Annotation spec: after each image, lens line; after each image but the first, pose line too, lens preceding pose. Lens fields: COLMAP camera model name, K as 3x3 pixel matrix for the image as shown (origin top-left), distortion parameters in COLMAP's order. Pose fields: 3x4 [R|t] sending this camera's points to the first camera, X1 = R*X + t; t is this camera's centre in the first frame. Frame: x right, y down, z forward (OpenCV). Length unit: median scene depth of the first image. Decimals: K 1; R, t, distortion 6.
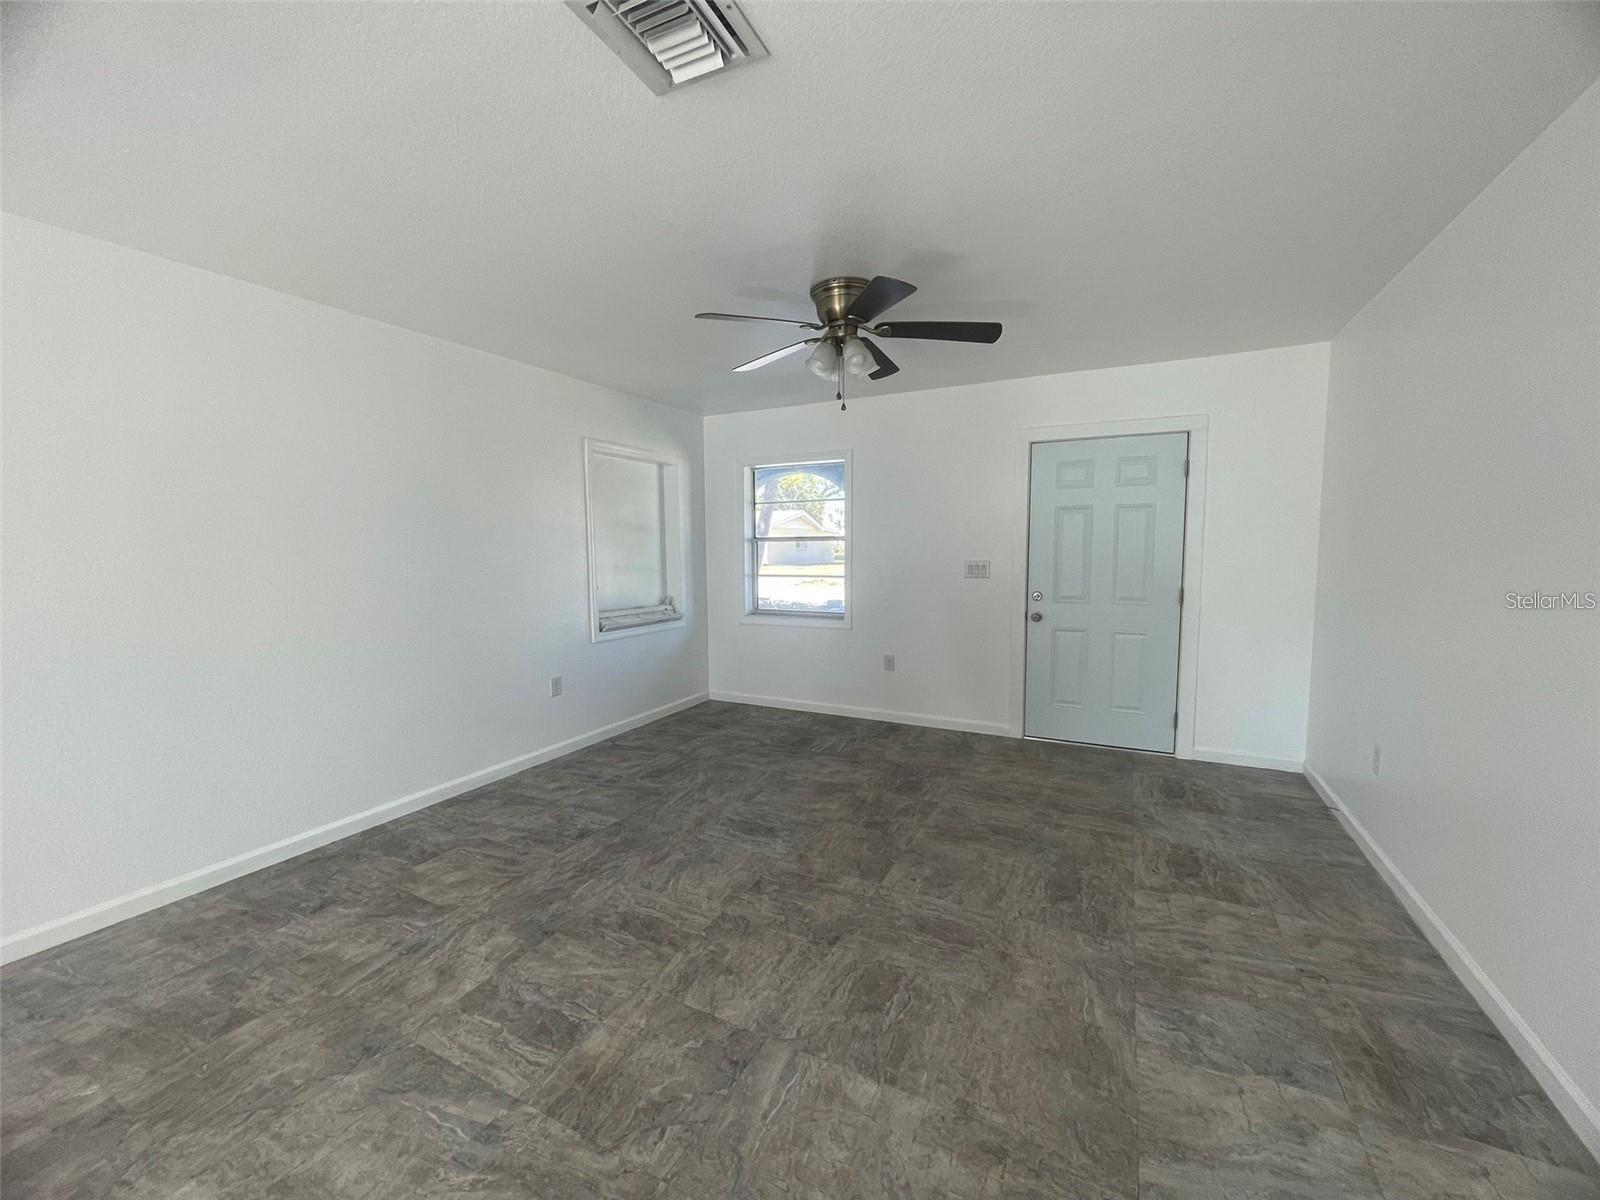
lens RADIAL K [[643.5, 0, 800.0], [0, 643.5, 600.0], [0, 0, 1]] dist [-0.011251, 0.003955]
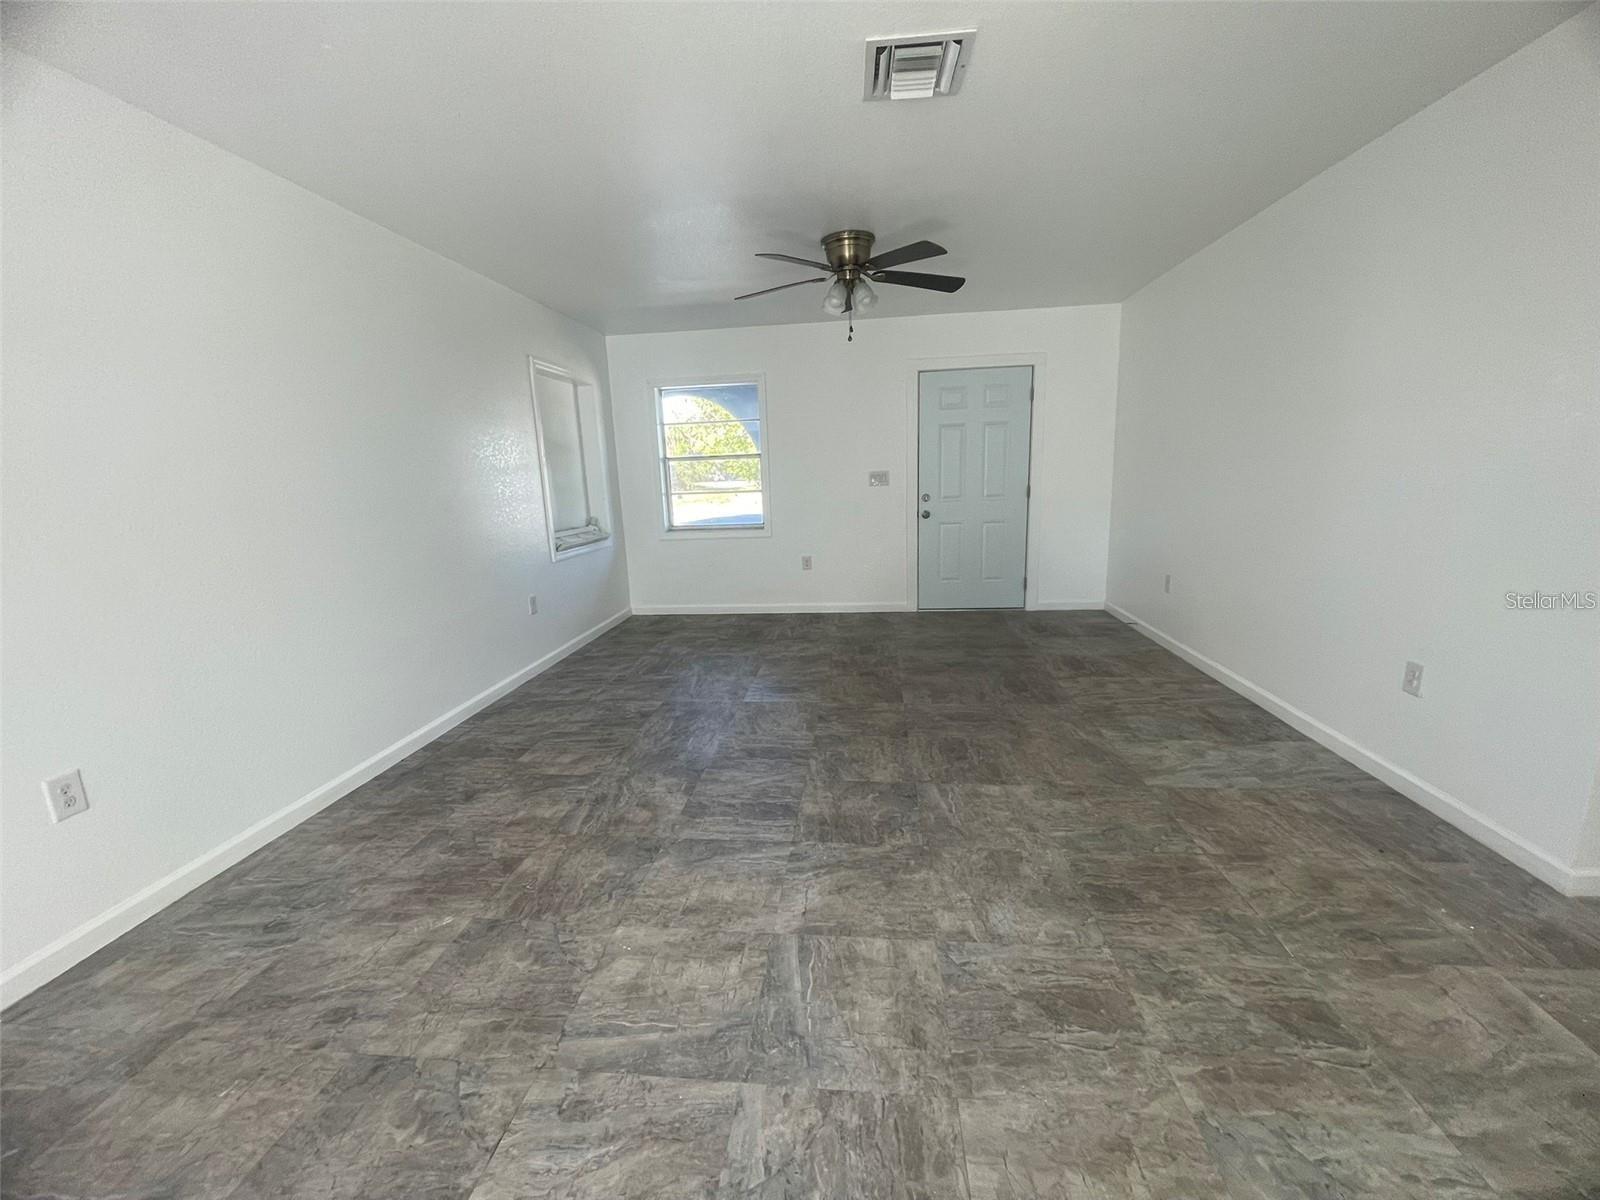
lens RADIAL K [[643.5, 0, 800.0], [0, 643.5, 600.0], [0, 0, 1]] dist [-0.011251, 0.003955]
pose [[0.934151, -0.098143, 0.343118, -0.488471], [0.060923, 0.991185, 0.117647, 0.046574], [-0.351639, -0.088997, 0.931896, -0.162068]]
